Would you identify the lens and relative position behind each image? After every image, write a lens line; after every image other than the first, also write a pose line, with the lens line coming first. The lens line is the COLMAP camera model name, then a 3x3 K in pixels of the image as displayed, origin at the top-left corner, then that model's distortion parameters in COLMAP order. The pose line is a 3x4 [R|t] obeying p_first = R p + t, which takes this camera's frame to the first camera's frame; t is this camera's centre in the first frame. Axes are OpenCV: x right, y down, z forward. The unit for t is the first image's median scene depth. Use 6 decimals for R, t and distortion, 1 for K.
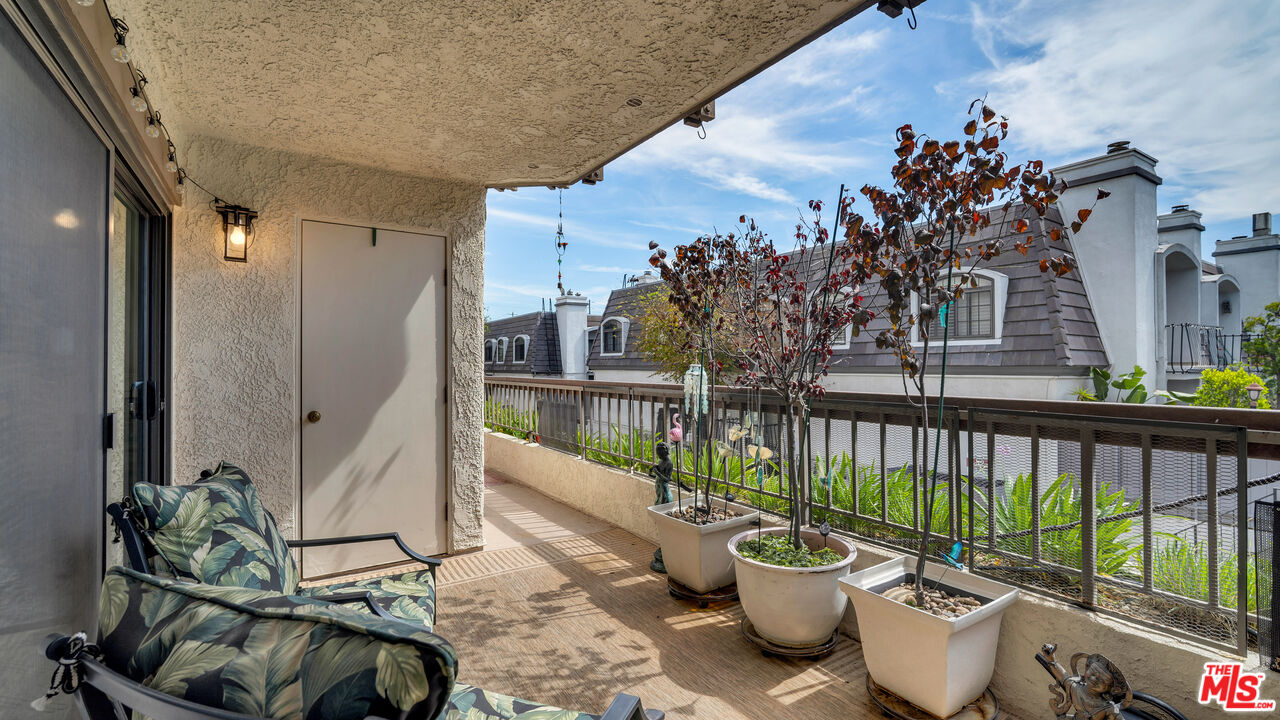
lens RADIAL K [[610.2, 0, 641.1], [0, 610.2, 366.4], [0, 0, 1]] dist [-0.000440, 0.000084]
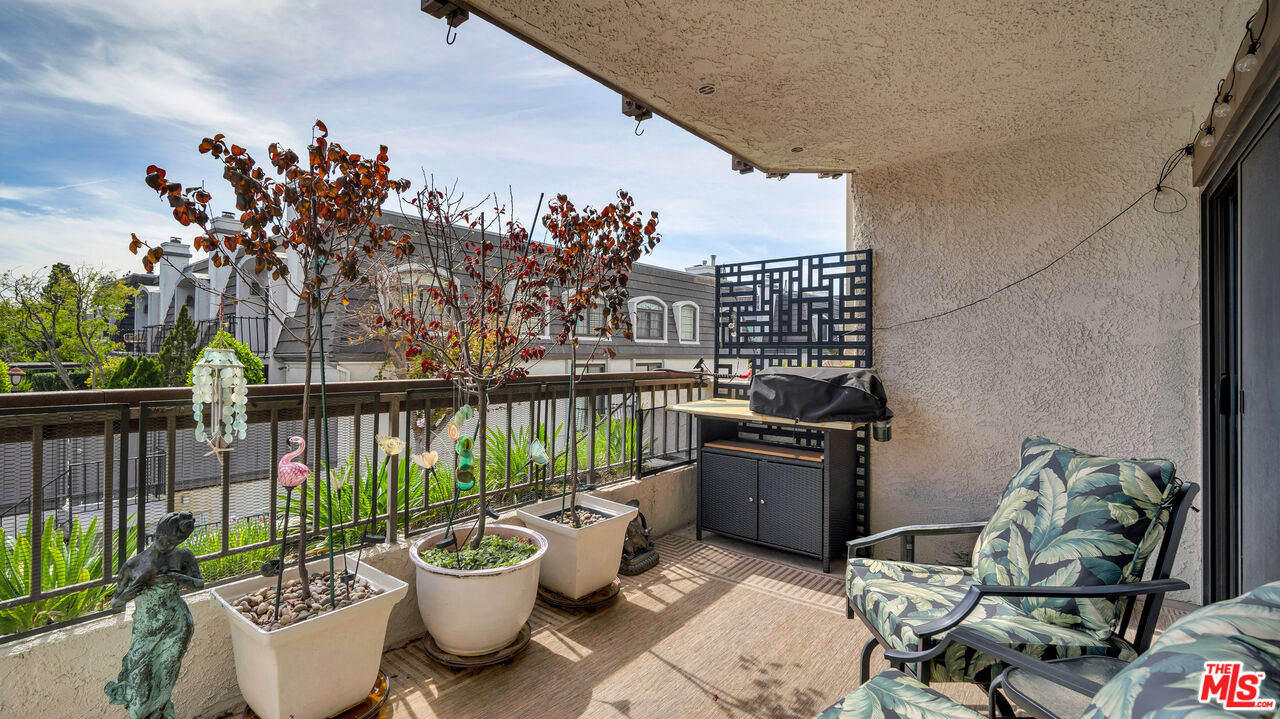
lens RADIAL K [[578.0, 0, 641.8], [0, 578.0, 354.2], [0, 0, 1]] dist [-0.000654, 0.000450]
pose [[-0.360584, 0.001544, 0.932726, -0.773132], [-0.008601, 0.999951, -0.004981, 0.005717], [-0.932687, -0.009819, -0.360552, 1.265372]]
